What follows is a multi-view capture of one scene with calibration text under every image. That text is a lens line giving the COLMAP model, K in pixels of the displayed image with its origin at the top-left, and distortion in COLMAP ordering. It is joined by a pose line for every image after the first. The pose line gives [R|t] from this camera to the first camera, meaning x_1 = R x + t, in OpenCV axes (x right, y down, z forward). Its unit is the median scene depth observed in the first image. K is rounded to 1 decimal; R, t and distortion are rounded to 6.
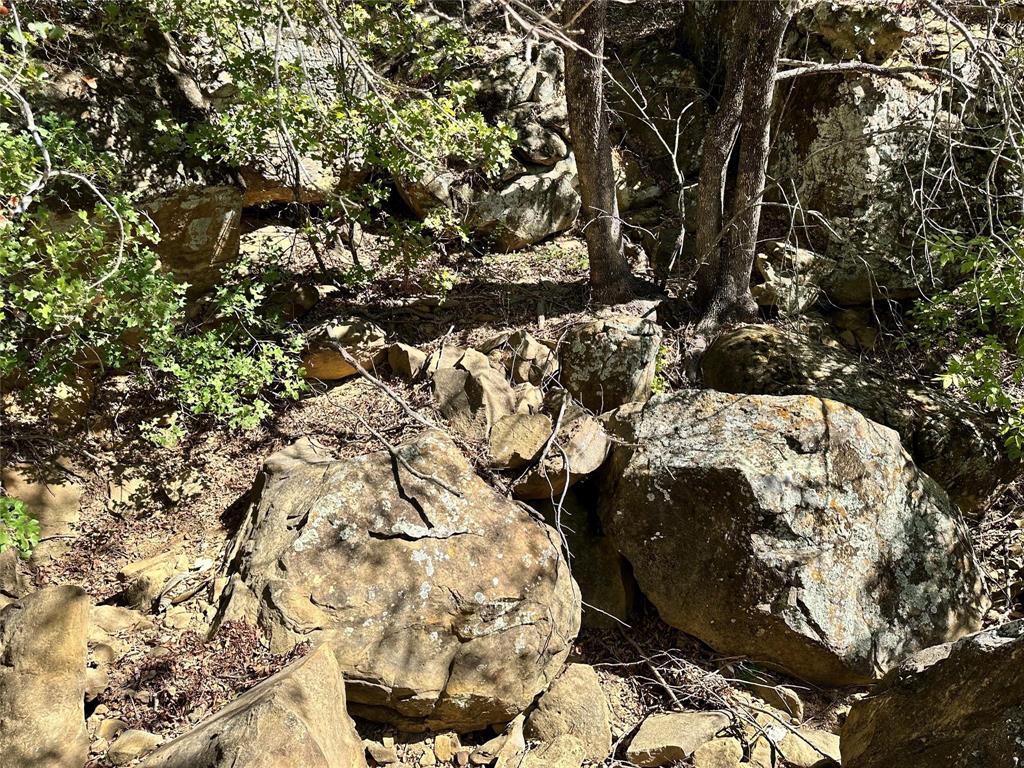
lens RADIAL K [[712.6, 0, 508.3], [0, 712.6, 383.1], [0, 0, 1]] dist [0.052868, -0.064257]
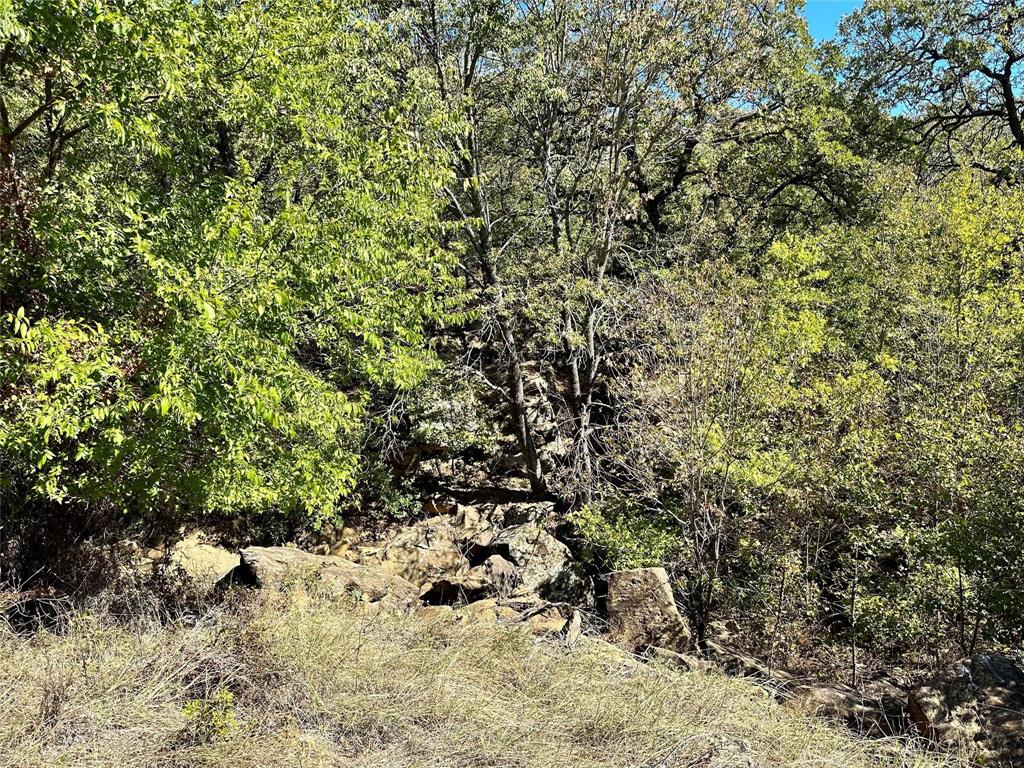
lens RADIAL K [[712.6, 0, 510.6], [0, 712.6, 385.1], [0, 0, 1]] dist [0.052868, -0.064257]
pose [[0.914255, 0.066290, -0.399678, 1.662556], [-0.182845, 0.947853, -0.261043, 0.288185], [0.361531, 0.311739, 0.878700, -2.308685]]
